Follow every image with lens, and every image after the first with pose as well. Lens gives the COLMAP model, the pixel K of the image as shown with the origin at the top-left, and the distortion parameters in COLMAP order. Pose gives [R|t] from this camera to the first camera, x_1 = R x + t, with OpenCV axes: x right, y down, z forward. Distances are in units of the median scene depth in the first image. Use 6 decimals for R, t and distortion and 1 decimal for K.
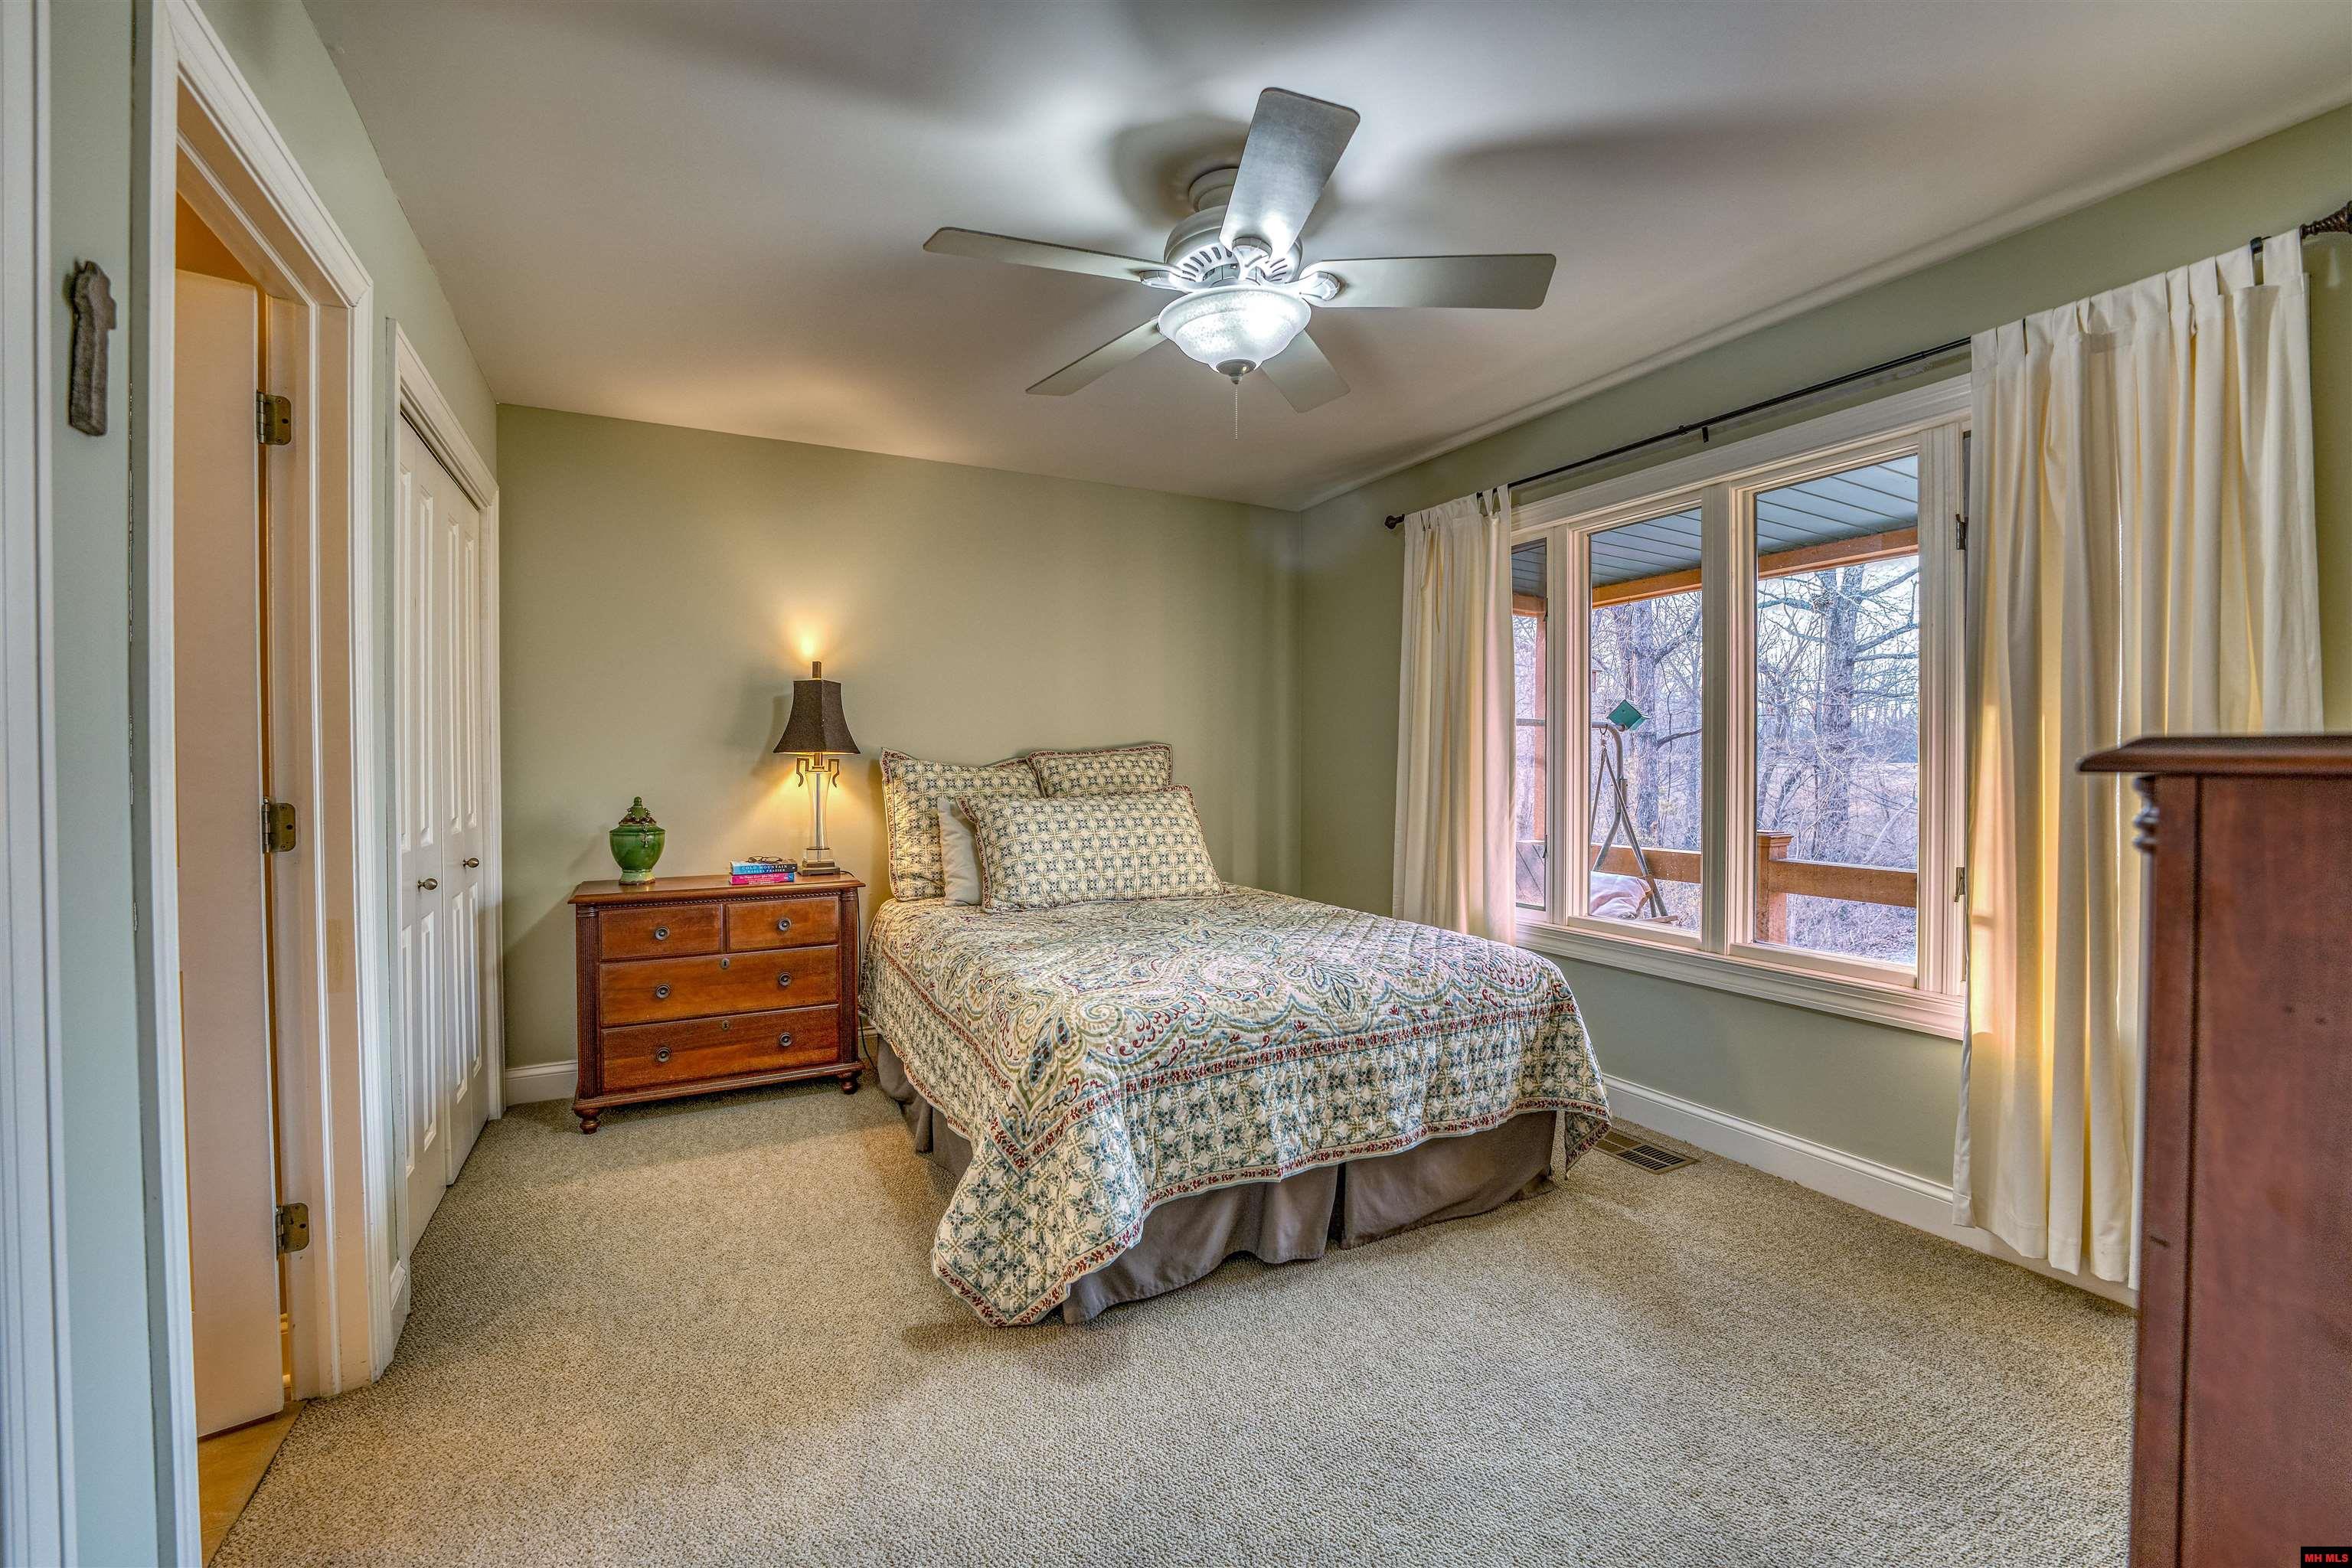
lens RADIAL K [[969.9, 0, 1190.9], [0, 969.9, 780.9], [0, 0, 1]] dist [-0.031976, 0.003373]
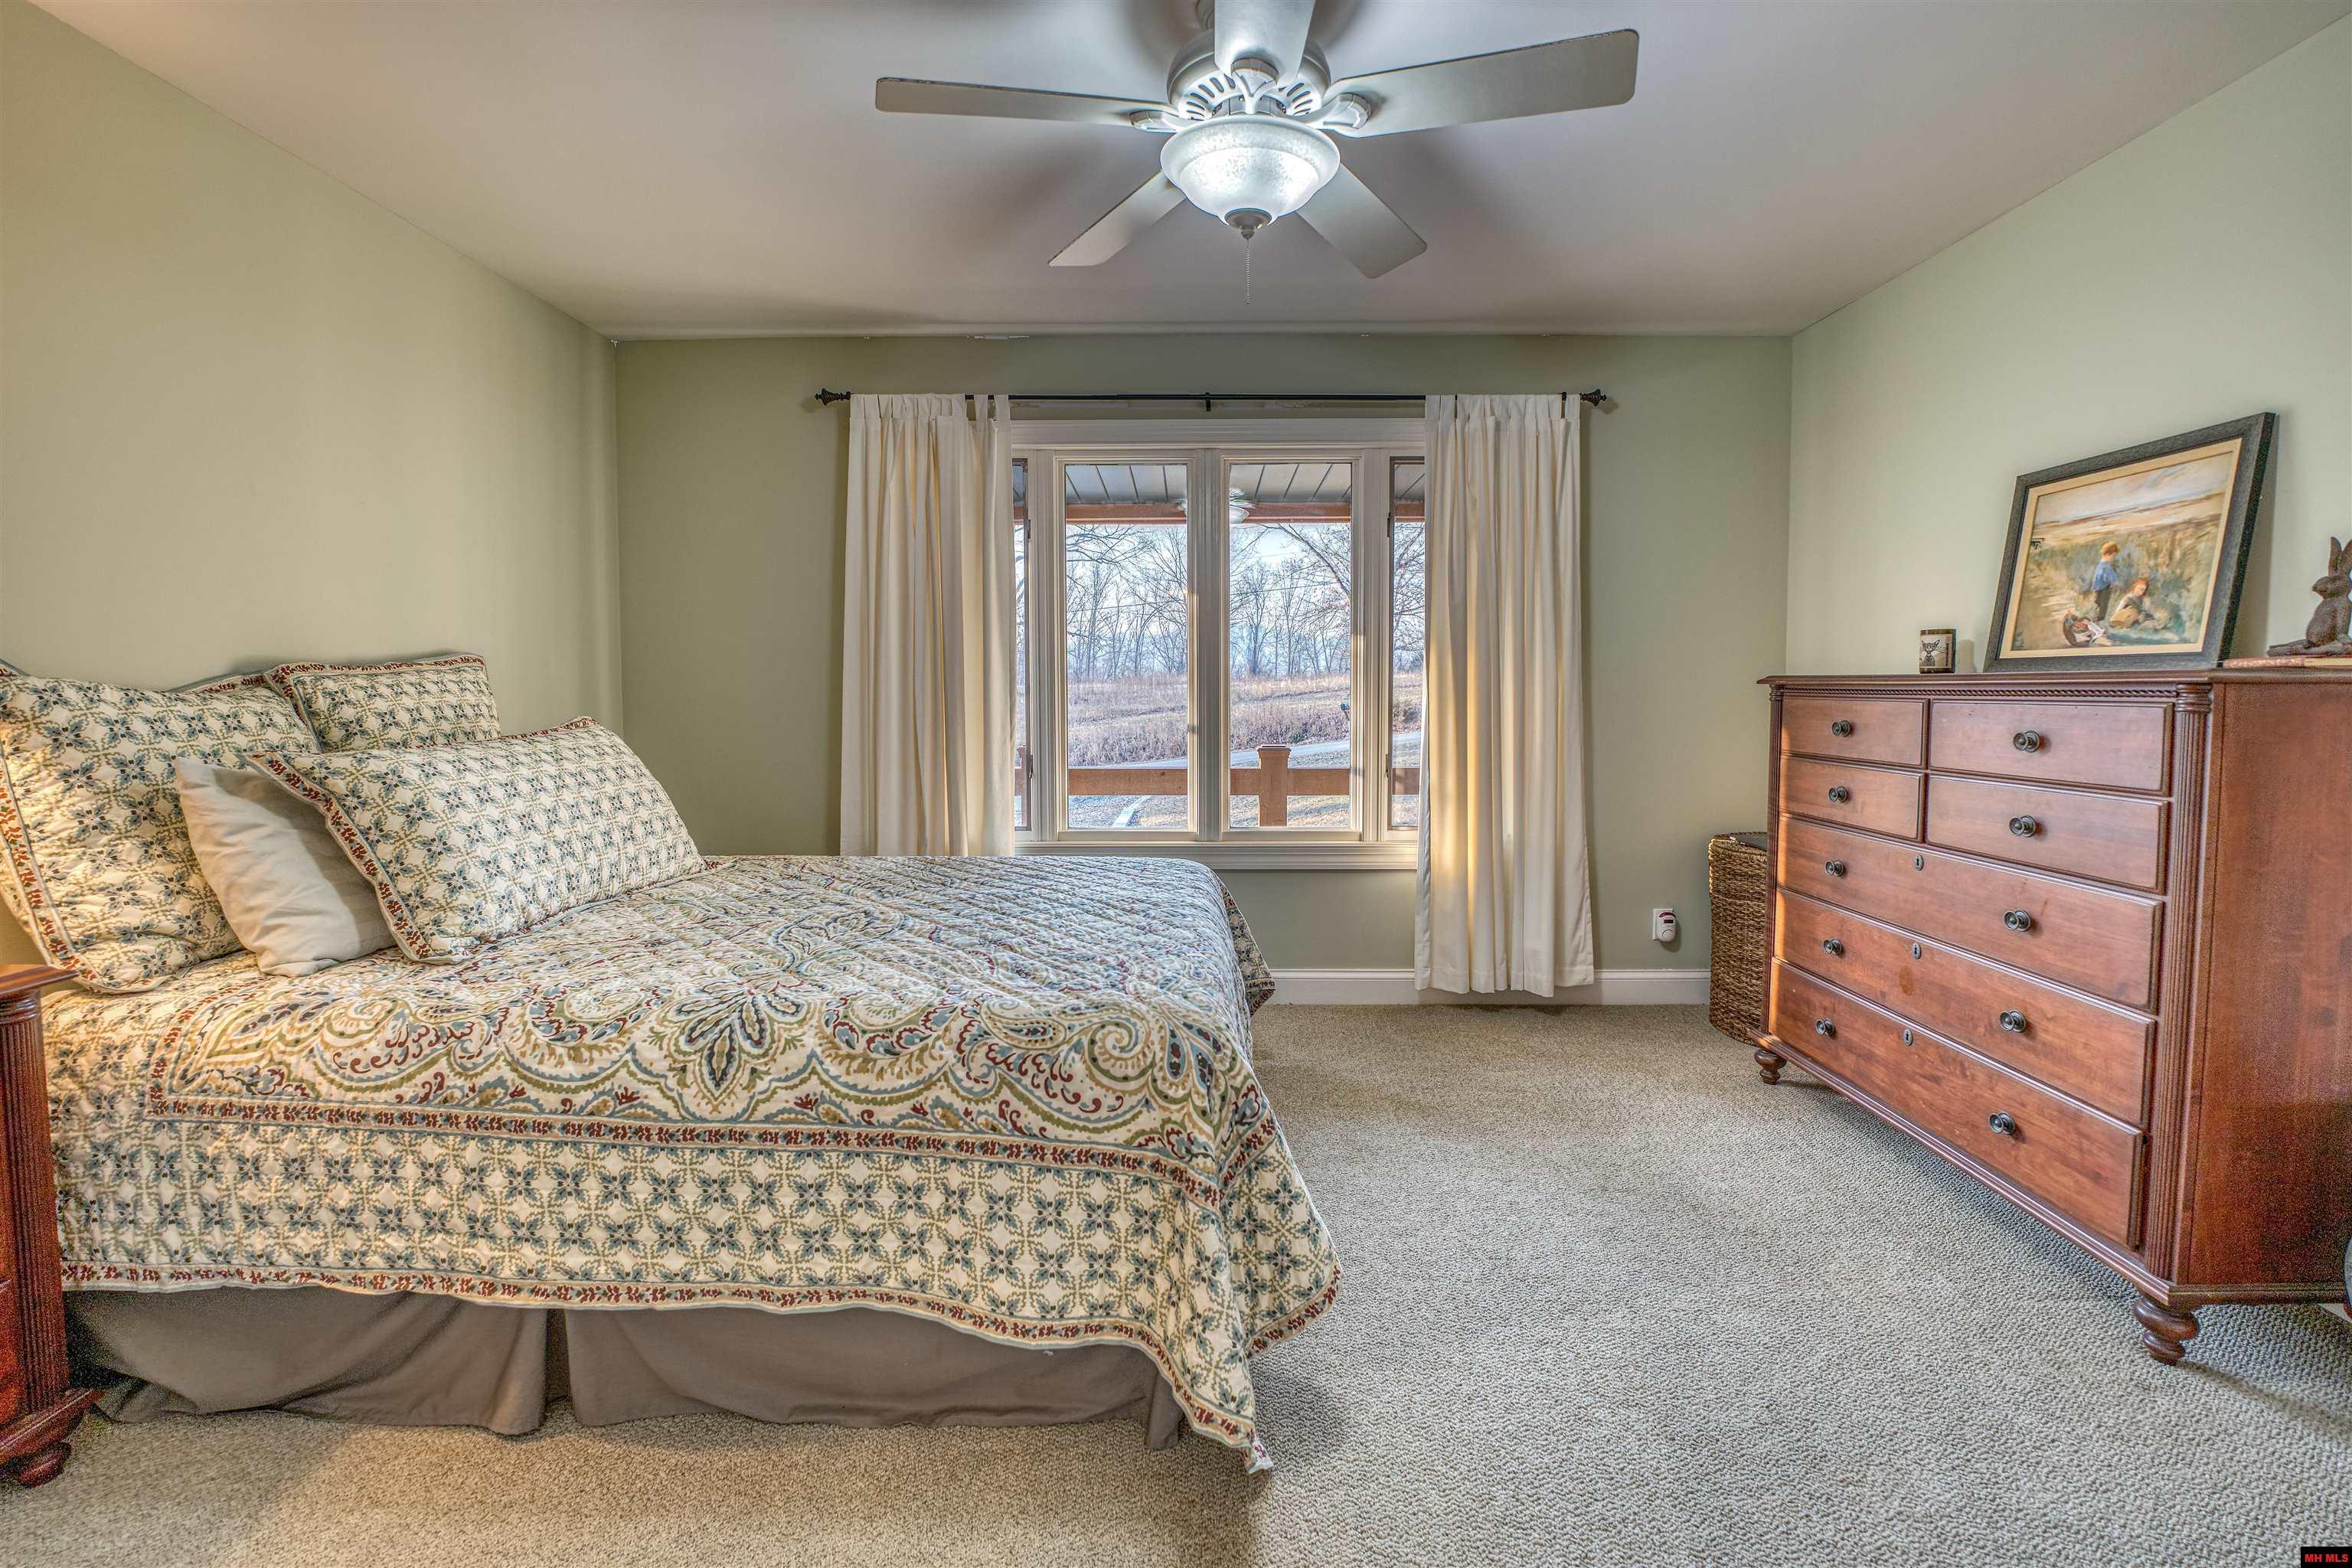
lens RADIAL K [[969.9, 0, 1199.3], [0, 969.9, 729.6], [0, 0, 1]] dist [-0.031976, 0.003373]
pose [[0.482359, -0.040634, 0.875031, -0.429809], [0.018982, 0.999174, 0.035935, -0.003395], [-0.875768, -0.000724, 0.482732, 0.355974]]
